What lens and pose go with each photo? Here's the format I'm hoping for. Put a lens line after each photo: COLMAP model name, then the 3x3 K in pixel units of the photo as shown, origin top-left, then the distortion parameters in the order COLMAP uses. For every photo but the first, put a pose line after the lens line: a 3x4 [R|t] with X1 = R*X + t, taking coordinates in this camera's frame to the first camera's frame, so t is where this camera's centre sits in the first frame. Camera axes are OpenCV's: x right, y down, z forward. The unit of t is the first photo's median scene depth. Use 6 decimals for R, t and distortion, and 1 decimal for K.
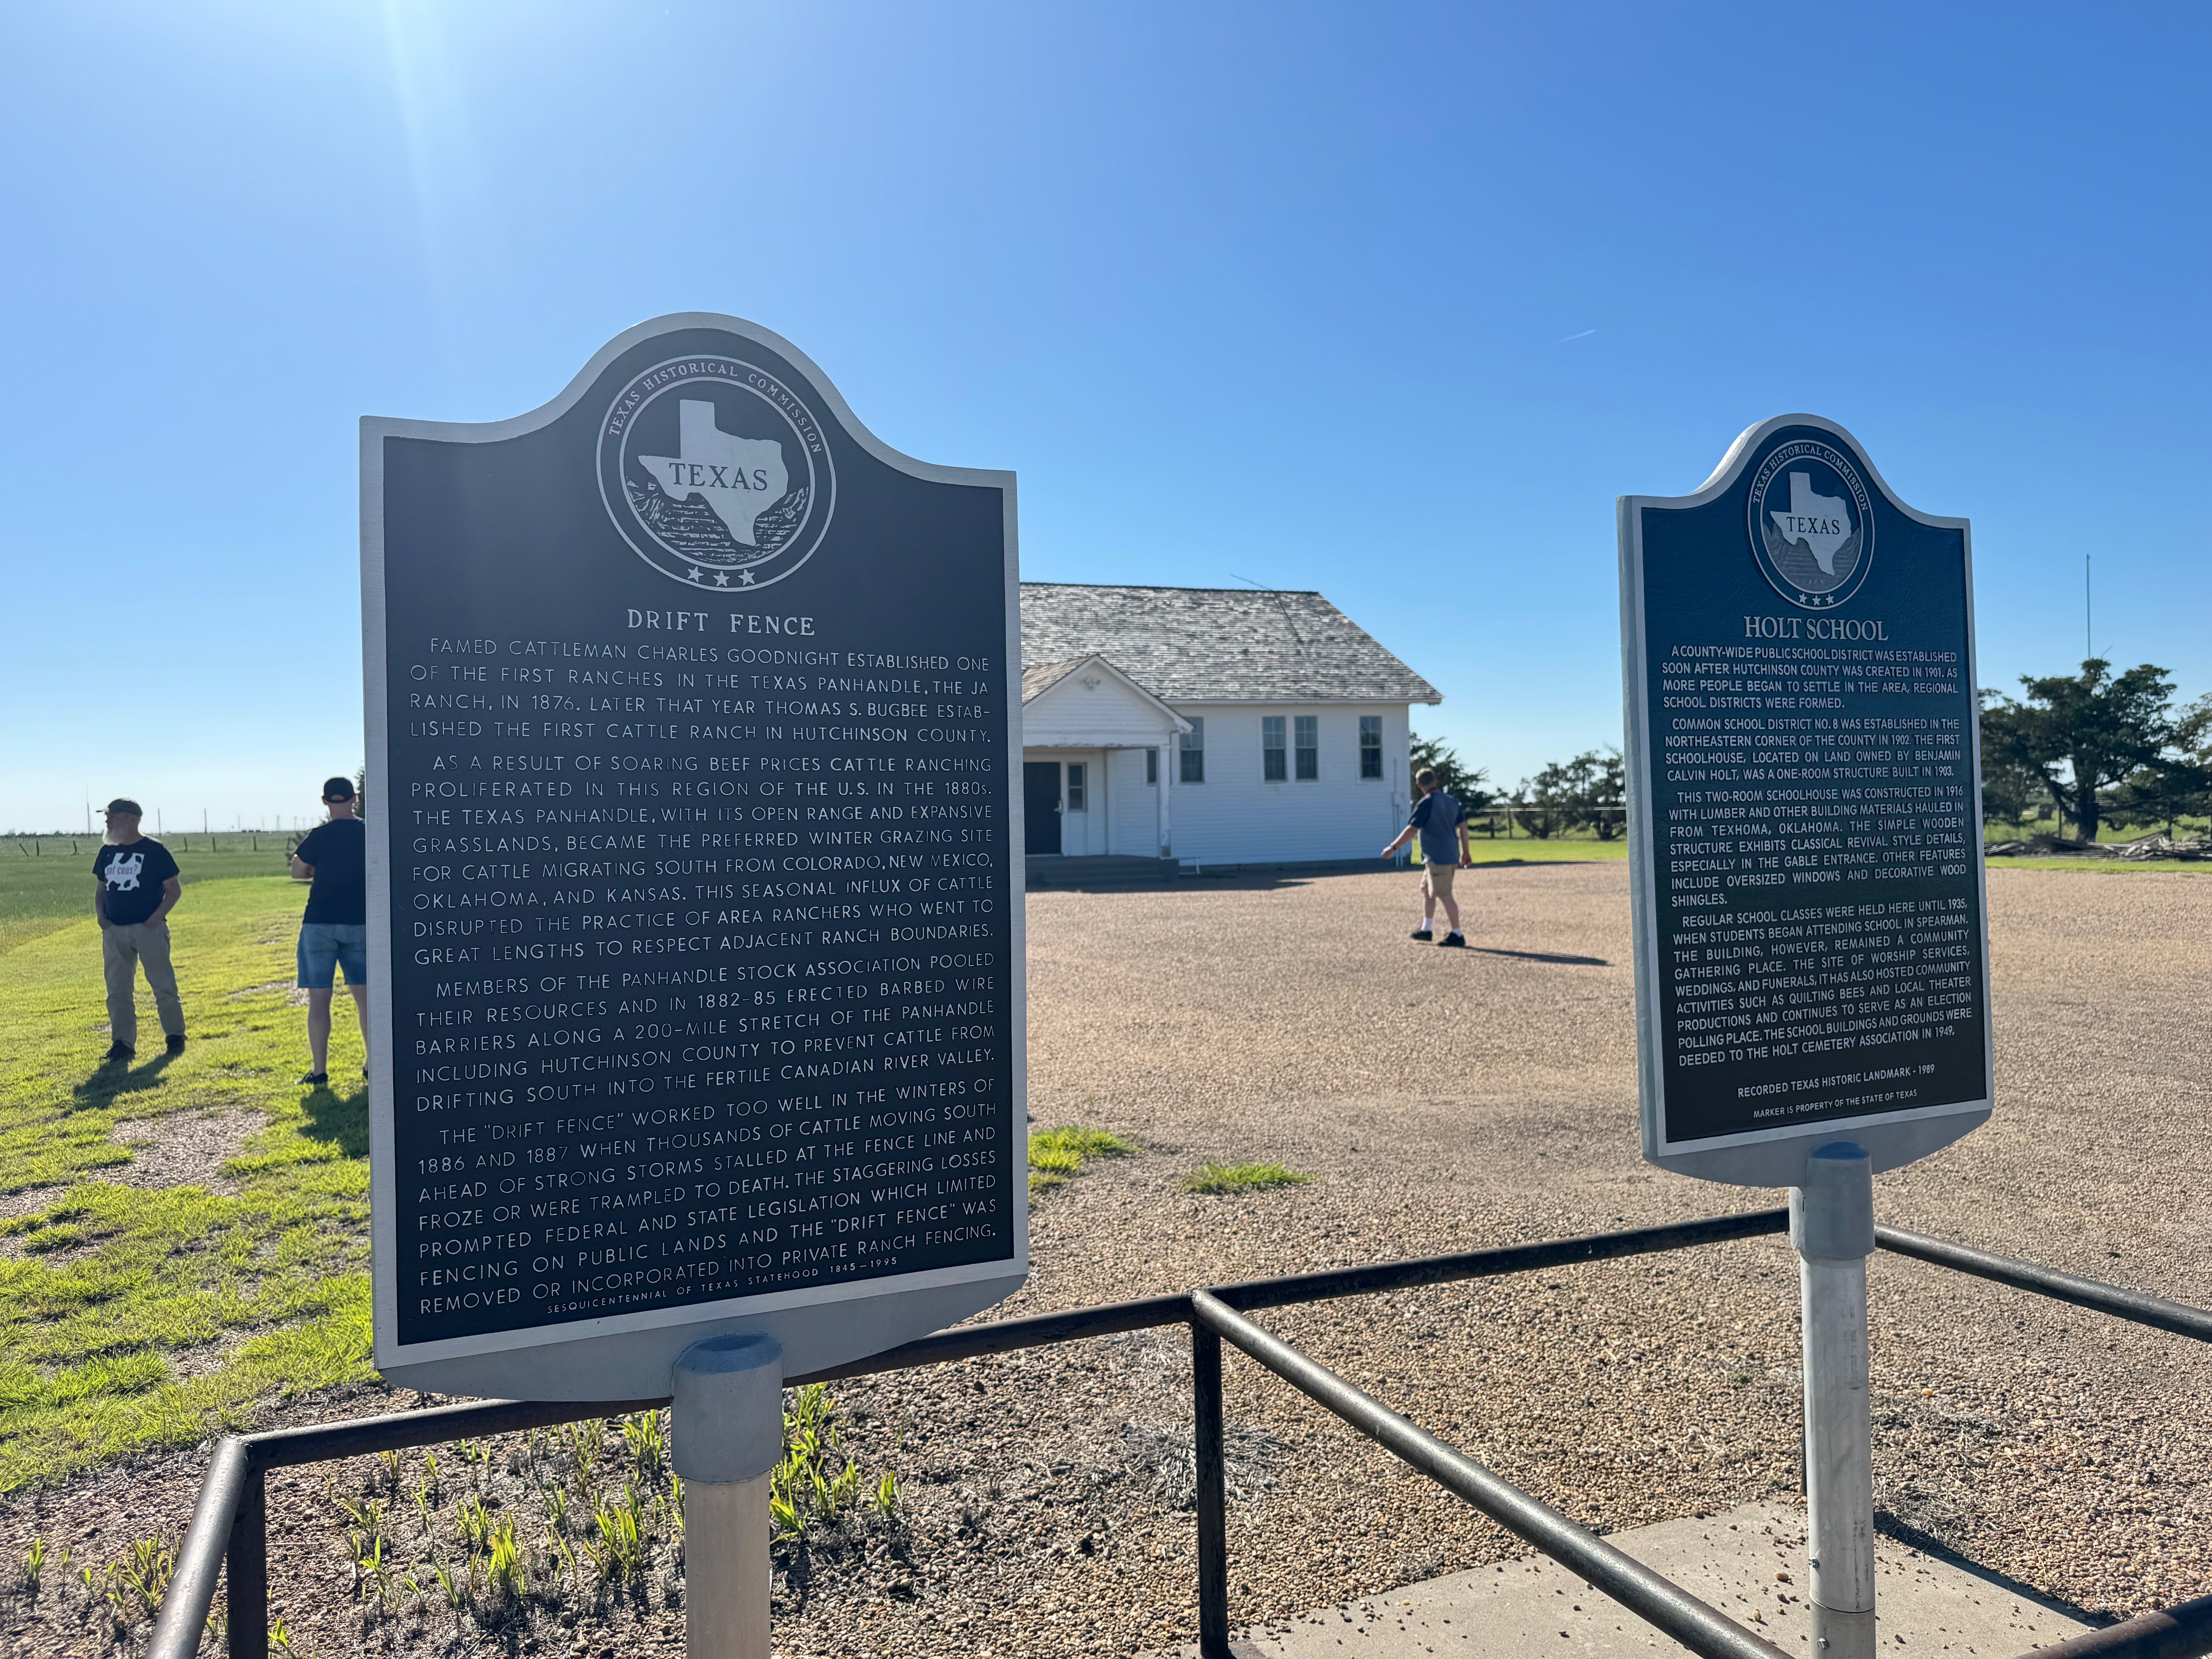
lens RADIAL K [[1558.9, 0, 1102.2], [0, 1558.9, 817.7], [0, 0, 1]] dist [0.000913, -0.006391]
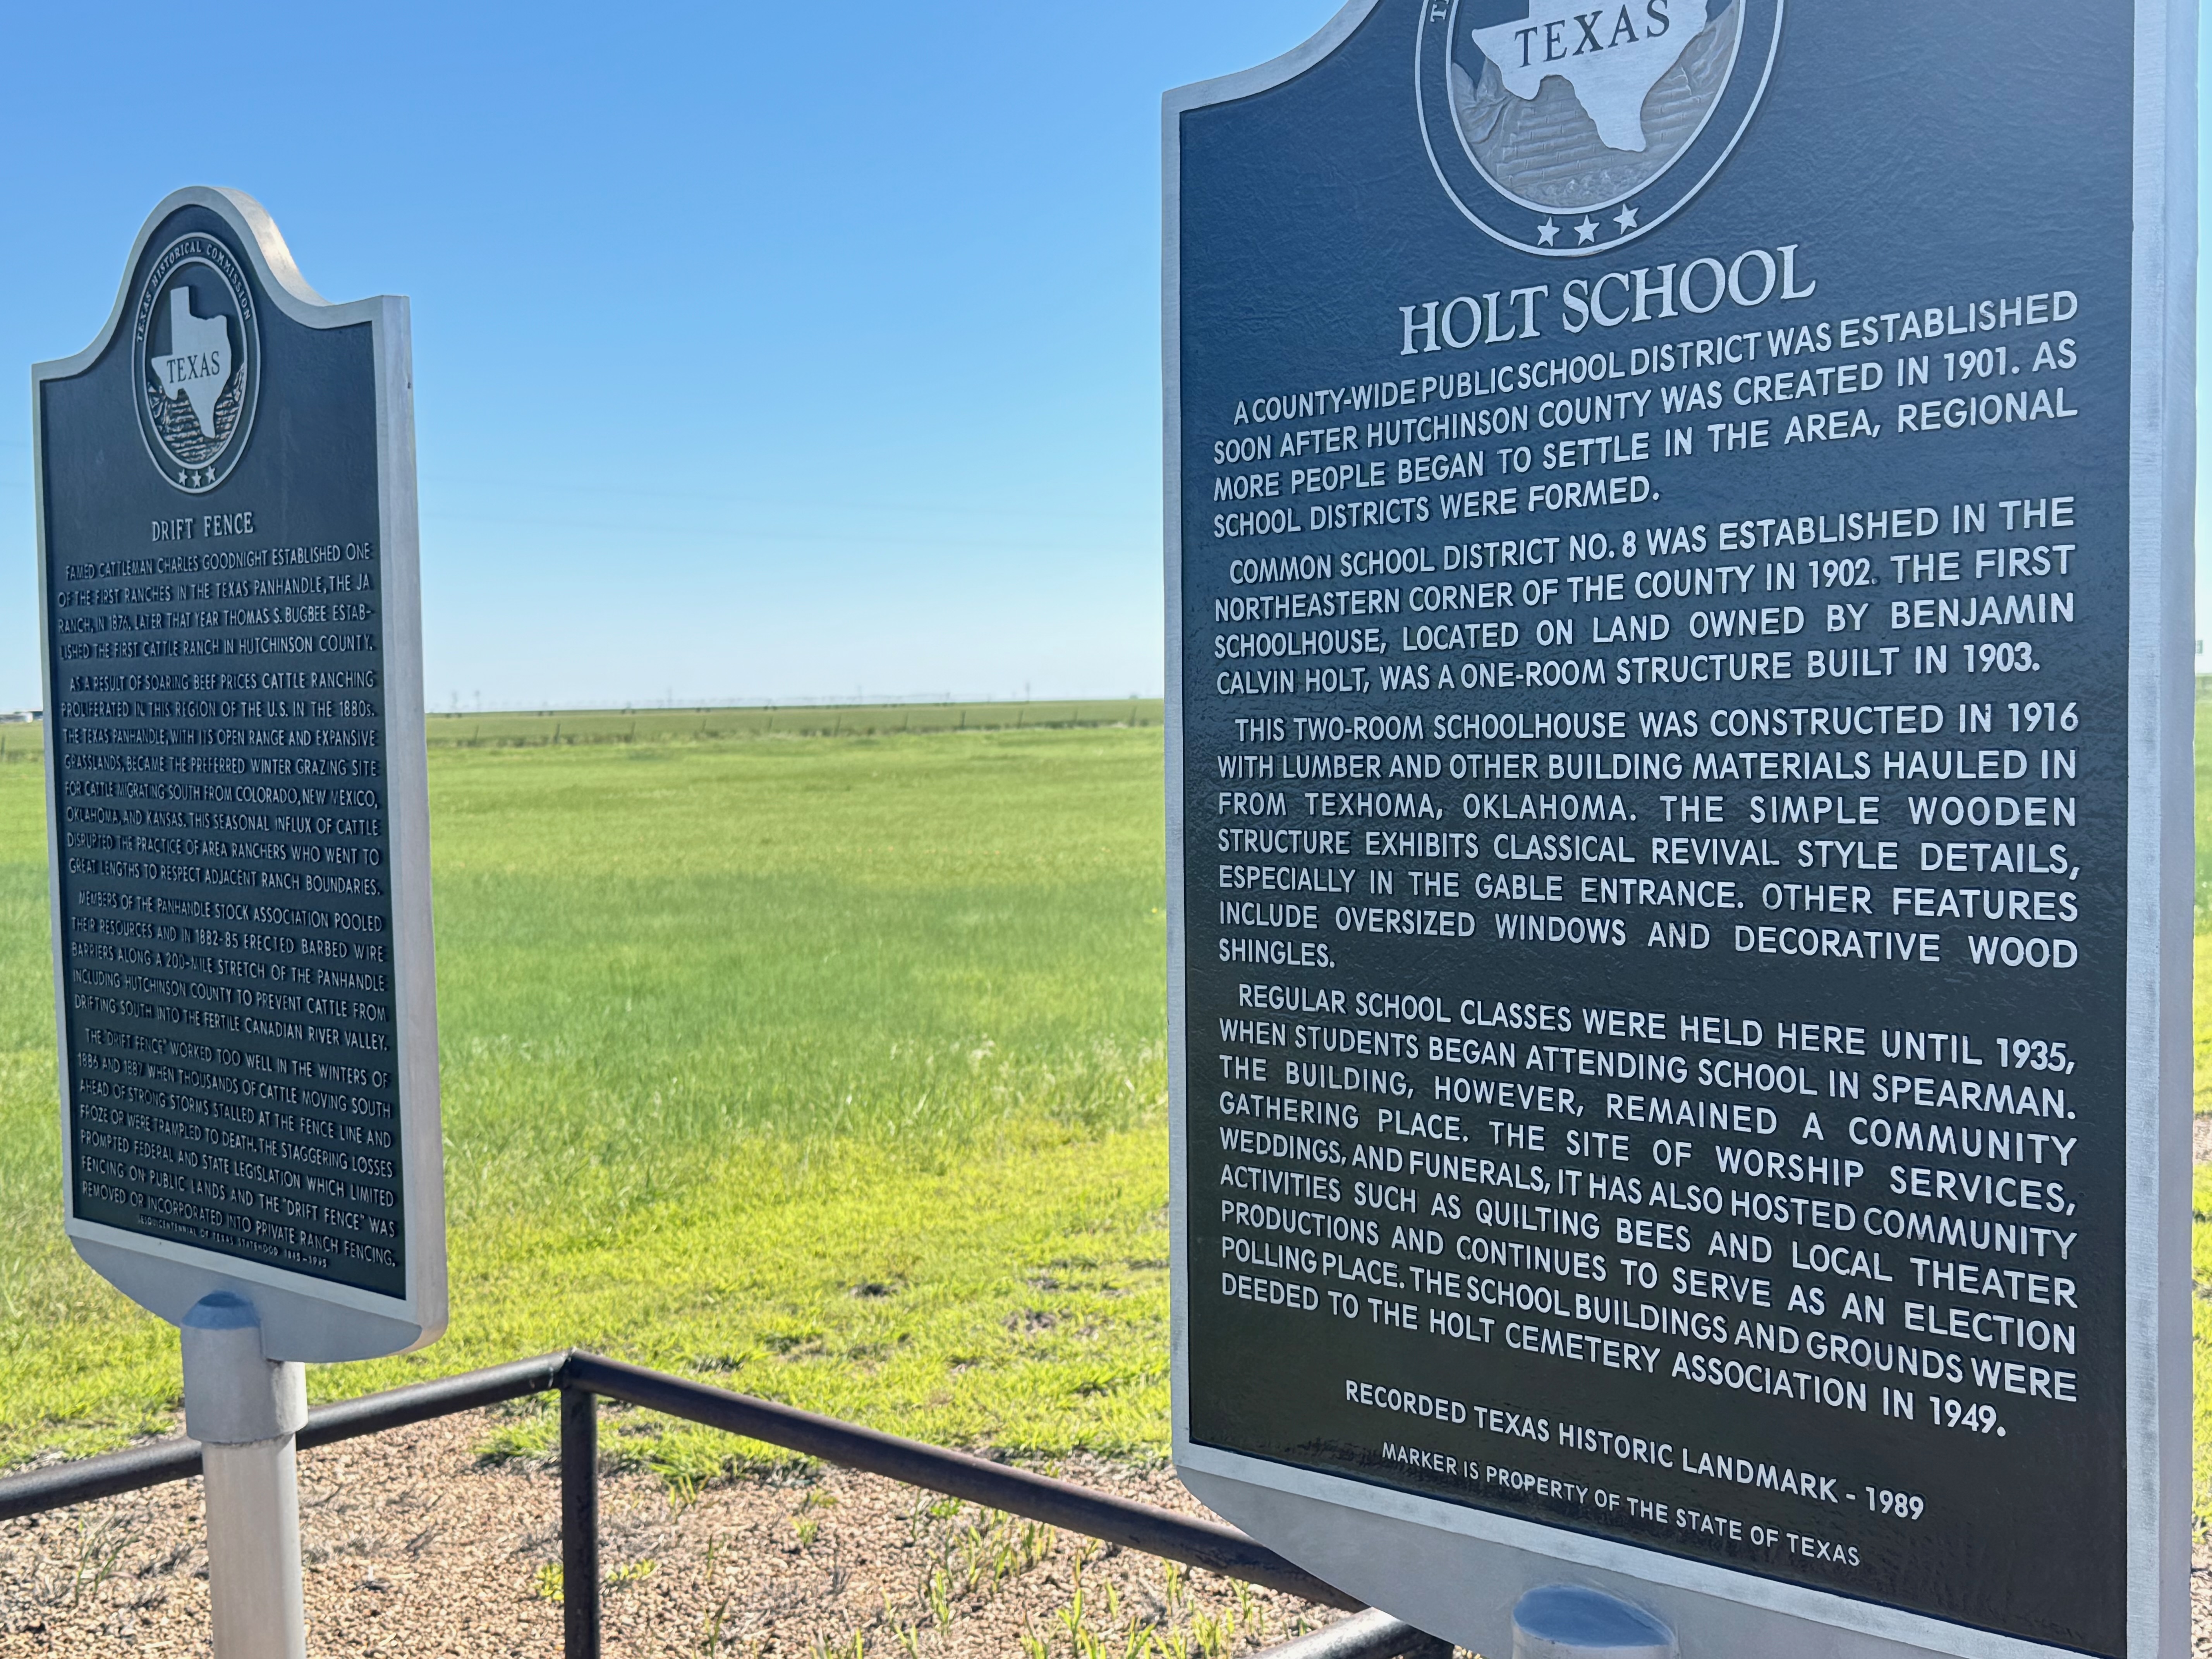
lens RADIAL K [[2774.6, 0, 1106.9], [0, 2774.6, 824.7], [0, 0, 1]] dist [0.123795, 0.000000]
pose [[0.380452, 0.057836, -0.922991, 1.083933], [0.017508, 0.997413, 0.069716, -0.041743], [0.924635, -0.042683, 0.378455, 0.622241]]
